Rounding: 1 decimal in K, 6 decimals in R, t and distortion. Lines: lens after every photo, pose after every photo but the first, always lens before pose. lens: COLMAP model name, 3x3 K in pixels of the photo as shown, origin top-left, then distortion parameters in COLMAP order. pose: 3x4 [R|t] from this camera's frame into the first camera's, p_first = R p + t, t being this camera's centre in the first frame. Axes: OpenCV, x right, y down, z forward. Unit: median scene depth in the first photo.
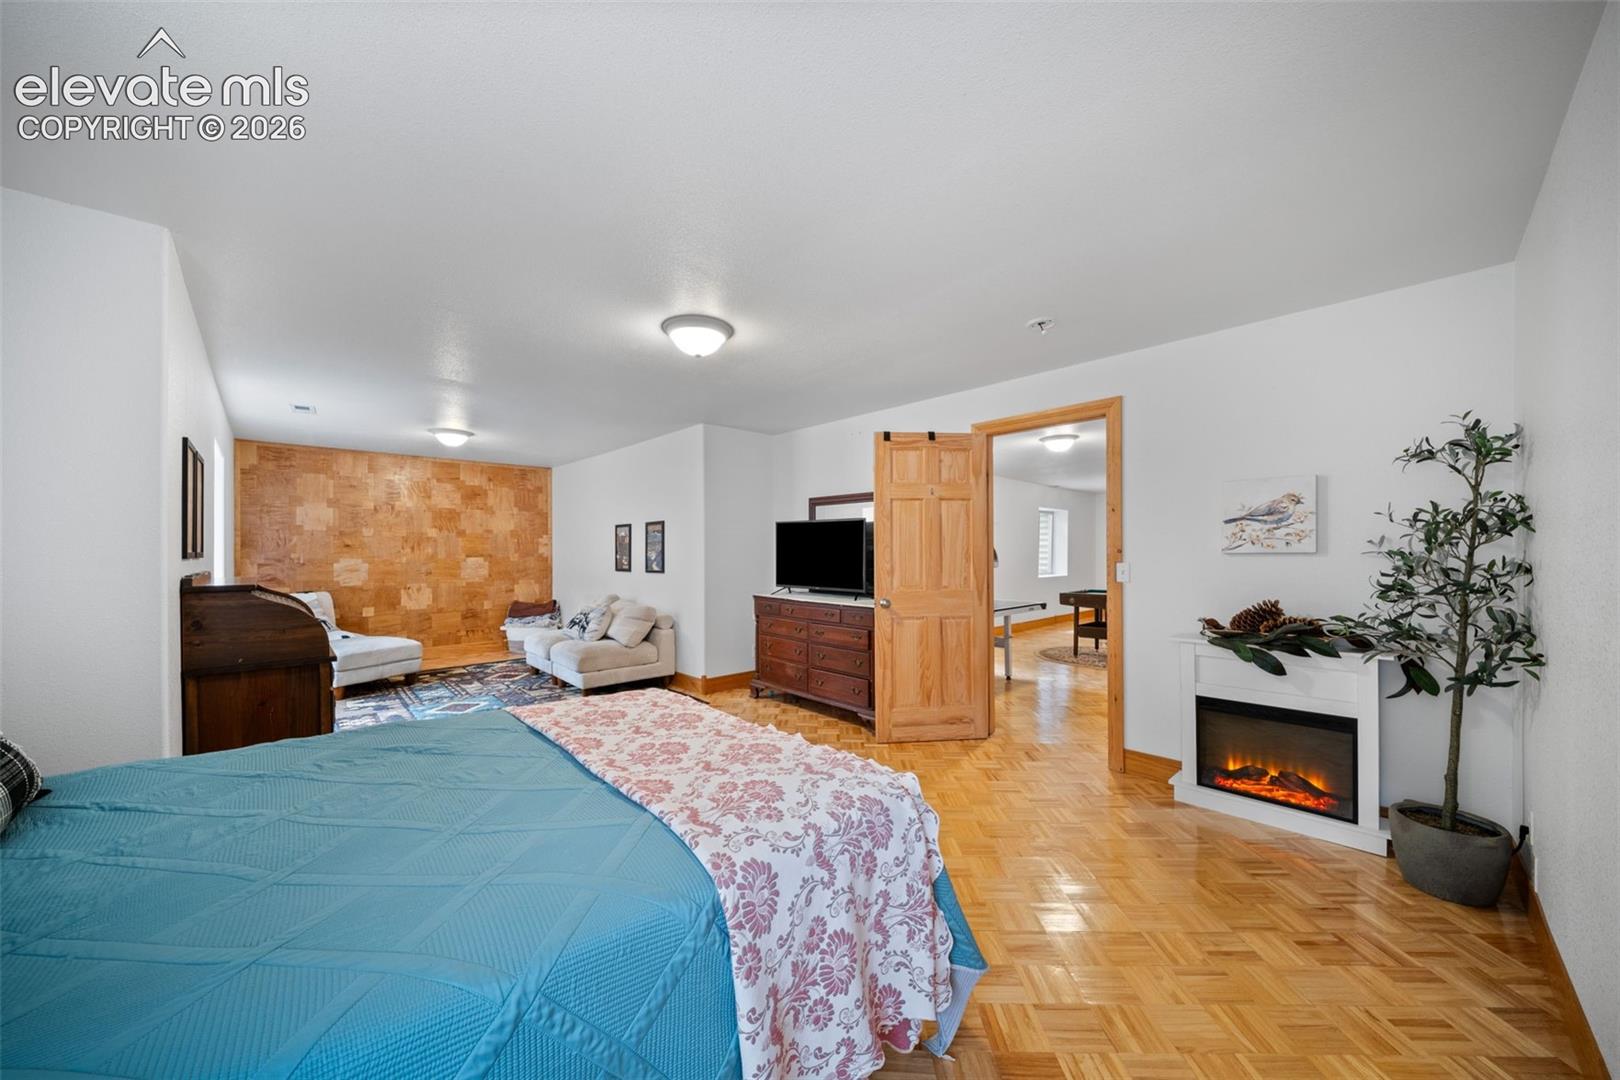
lens RADIAL K [[569.2, 0, 803.9], [0, 569.2, 549.0], [0, 0, 1]] dist [0.000276, -0.000004]
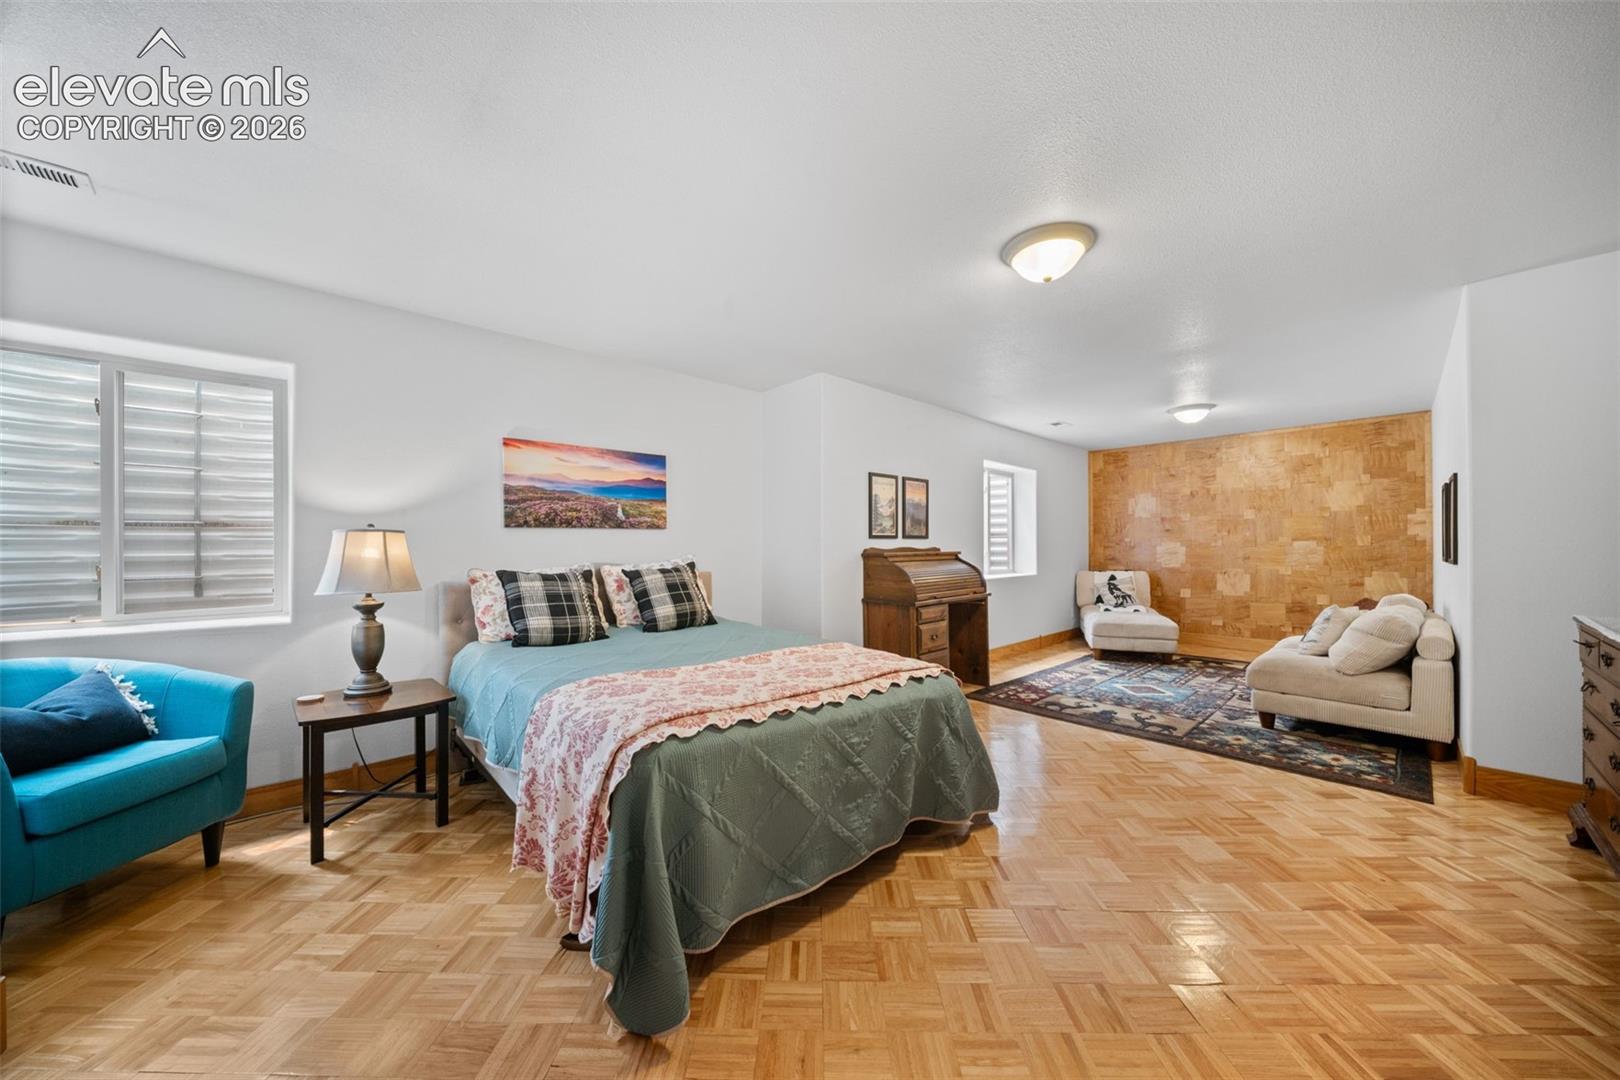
lens RADIAL K [[569.2, 0, 800.1], [0, 569.2, 542.7], [0, 0, 1]] dist [0.000276, -0.000004]
pose [[-0.006322, -0.000866, -0.999980, 0.291980], [0.012185, 0.999925, -0.000943, 0.010034], [0.999906, -0.012190, -0.006311, 0.296316]]
